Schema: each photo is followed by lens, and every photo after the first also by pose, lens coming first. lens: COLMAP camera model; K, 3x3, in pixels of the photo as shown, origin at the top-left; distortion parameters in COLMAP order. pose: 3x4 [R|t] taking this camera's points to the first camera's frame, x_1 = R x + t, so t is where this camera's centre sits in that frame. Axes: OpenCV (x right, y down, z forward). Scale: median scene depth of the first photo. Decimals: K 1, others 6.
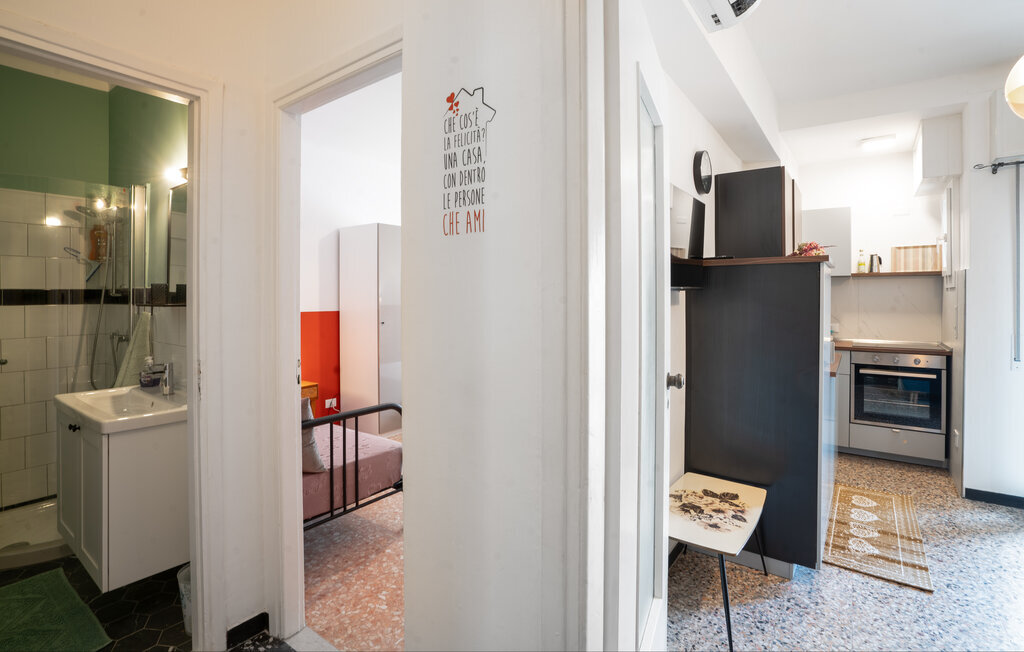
lens RADIAL K [[481.6, 0, 512.2], [0, 481.6, 295.4], [0, 0, 1]] dist [-0.023570, 0.006814]
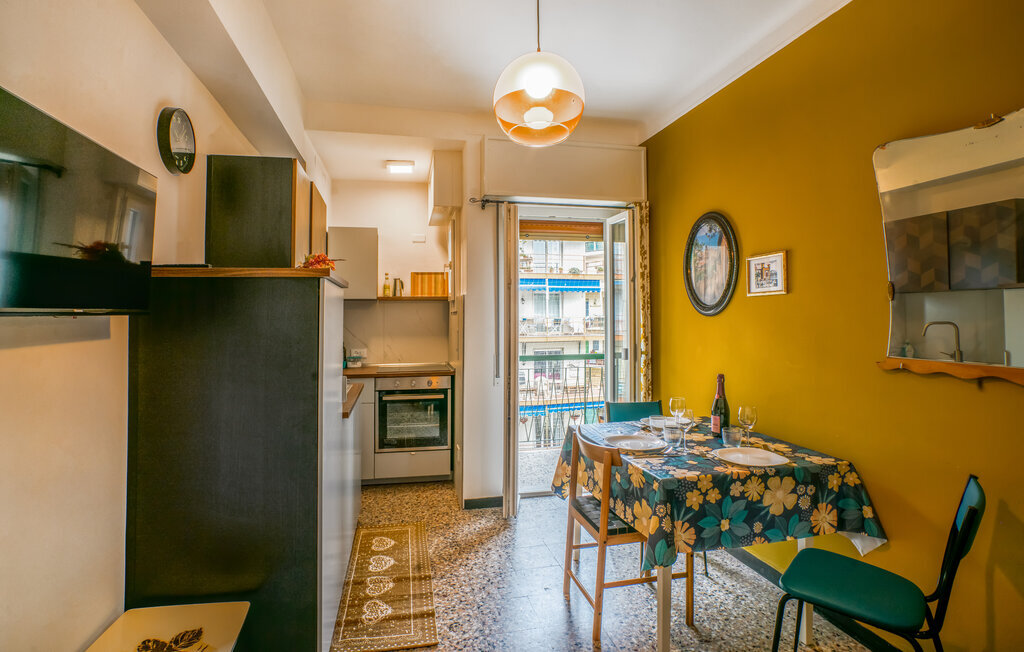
lens RADIAL K [[495.5, 0, 497.6], [0, 495.5, 309.9], [0, 0, 1]] dist [-0.049973, 0.018434]
pose [[0.678248, 0.011298, 0.734746, 0.170528], [0.001410, 0.999860, -0.016676, -0.002335], [-0.734832, 0.012347, 0.678137, 0.169609]]
